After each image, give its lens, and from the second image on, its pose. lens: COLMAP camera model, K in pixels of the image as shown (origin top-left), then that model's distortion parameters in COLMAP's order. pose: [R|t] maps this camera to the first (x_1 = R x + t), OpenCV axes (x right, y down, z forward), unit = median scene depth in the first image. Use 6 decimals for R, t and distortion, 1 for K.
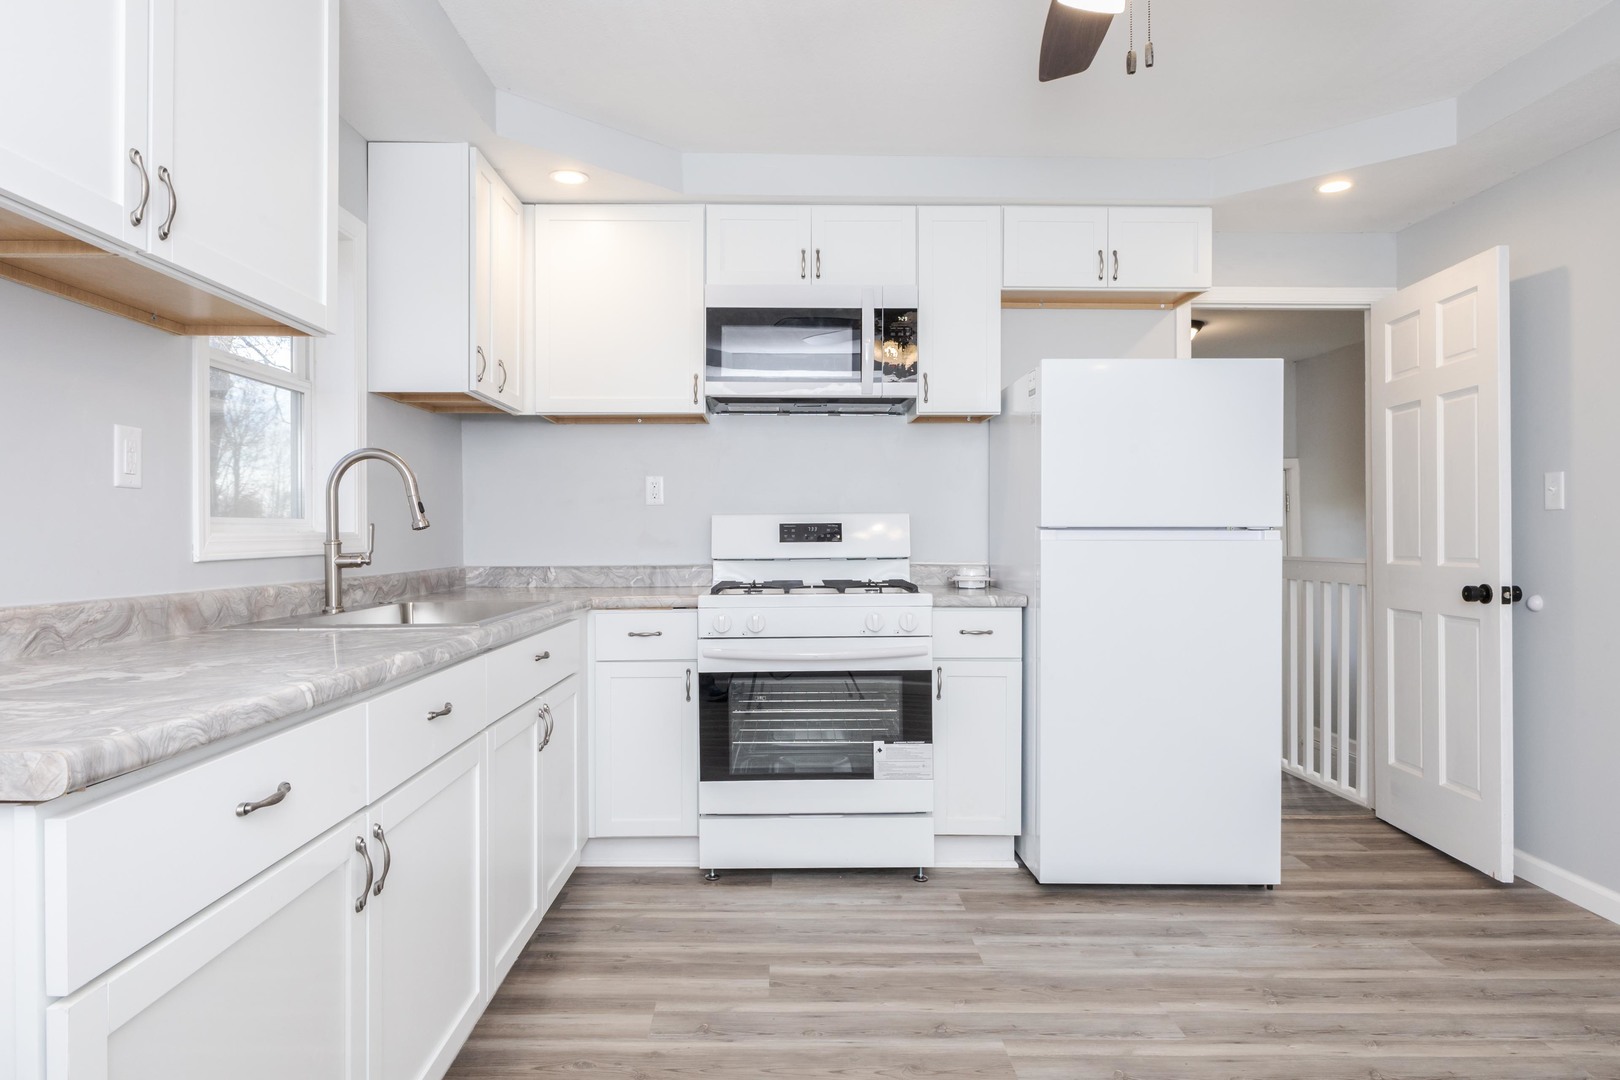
lens RADIAL K [[1001.0, 0, 798.4], [0, 1001.0, 525.3], [0, 0, 1]] dist [0.026299, -0.000537]
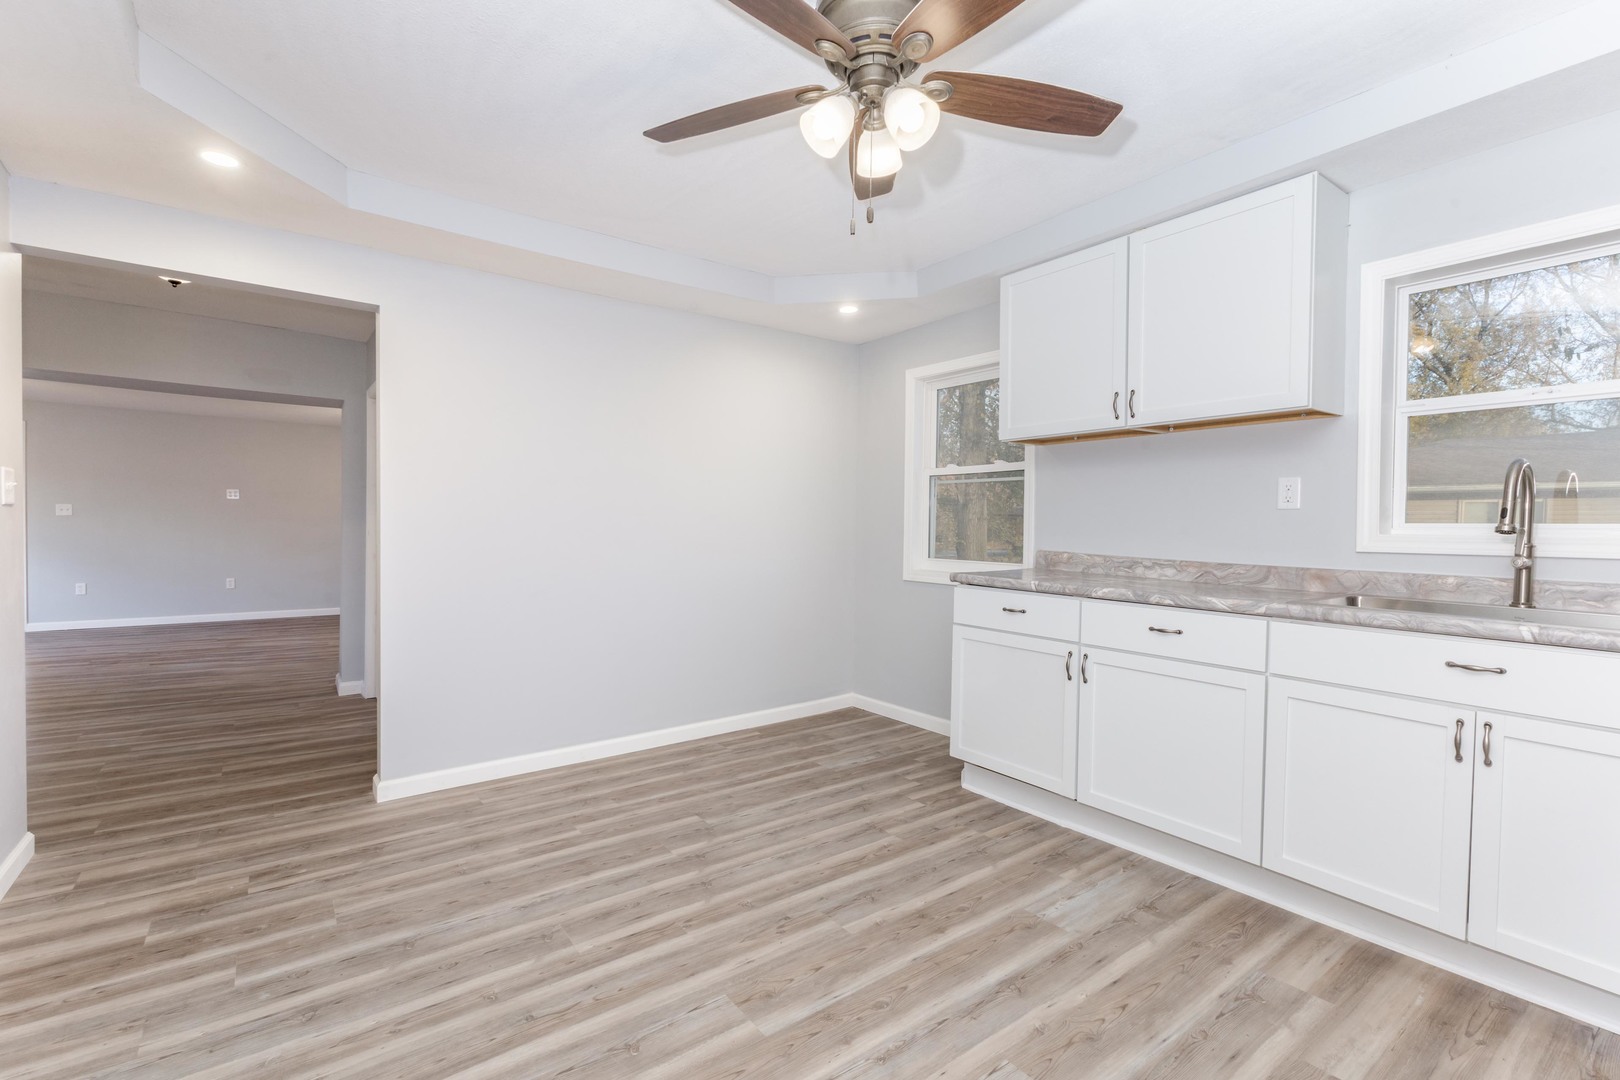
lens RADIAL K [[711.8, 0, 776.2], [0, 711.8, 537.3], [0, 0, 1]] dist [0.002632, 0.000211]
pose [[-0.831307, 0.001846, -0.555811, 0.522095], [-0.008101, 0.999848, 0.015438, 0.001751], [0.555755, 0.017337, -0.831165, 0.932567]]
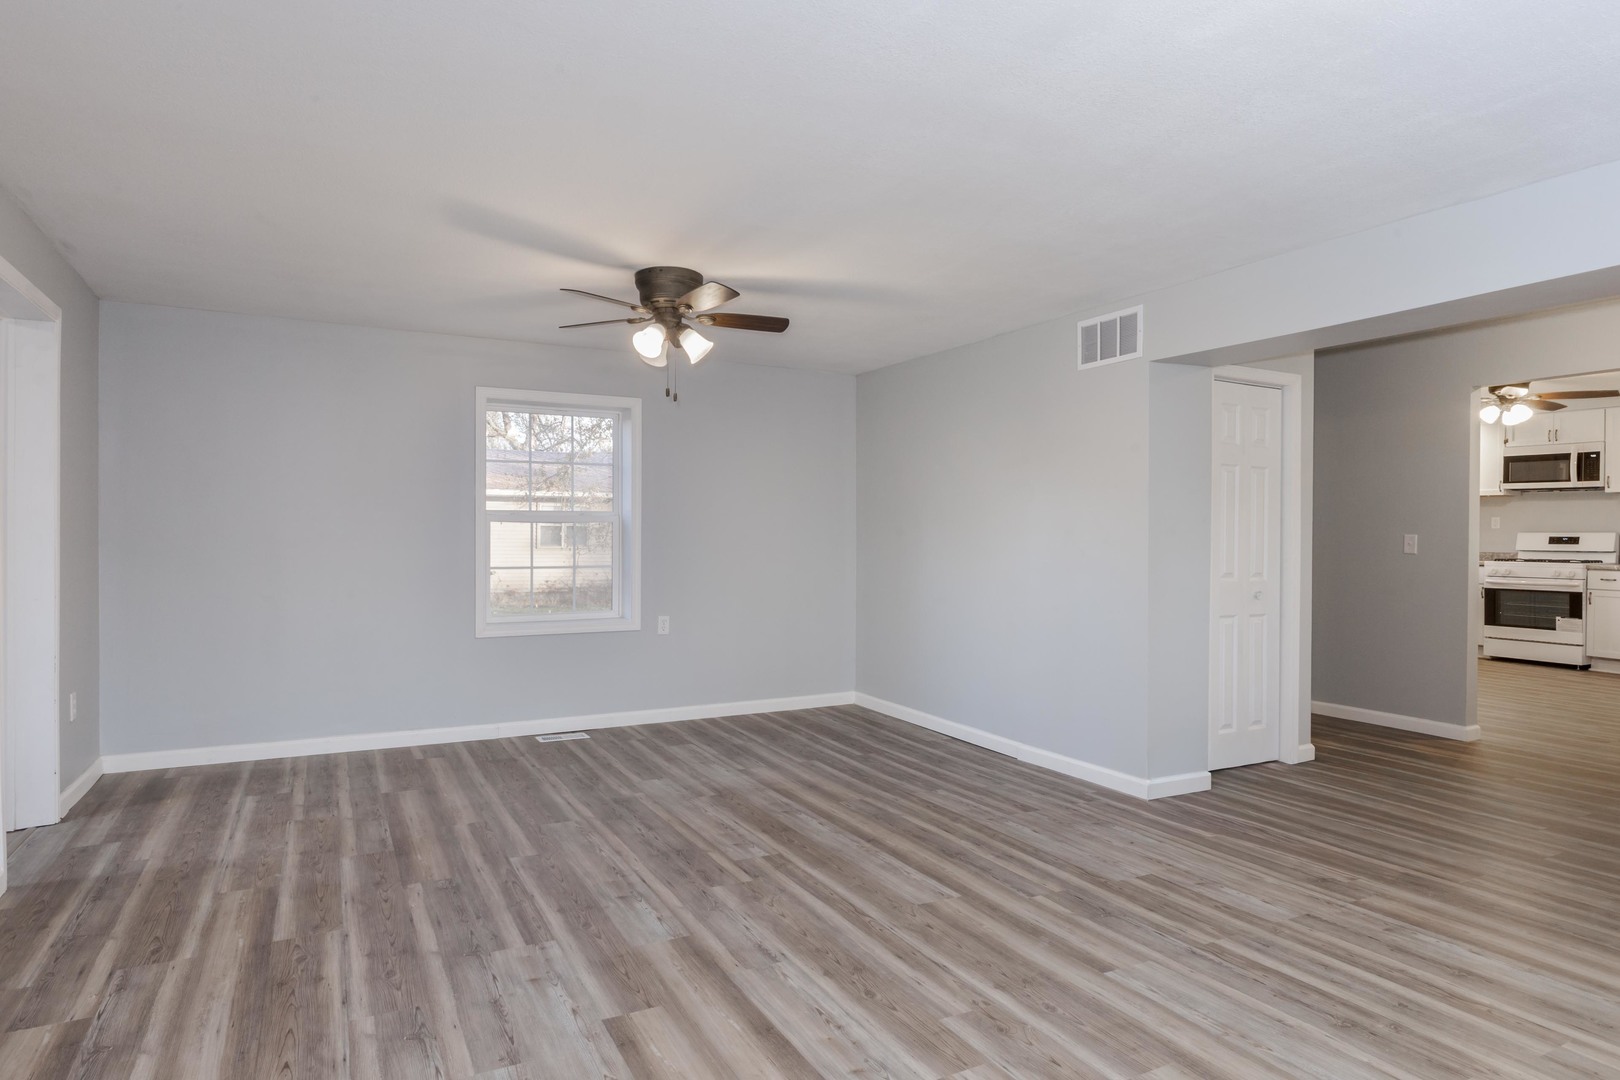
lens RADIAL K [[913.2, 0, 783.0], [0, 913.2, 539.3], [0, 0, 1]] dist [-0.007494, -0.003871]
pose [[0.425078, 0.008134, -0.905120, 1.383563], [-0.001054, 0.999963, 0.008491, -0.014508], [0.905156, -0.002655, 0.425071, -1.918288]]
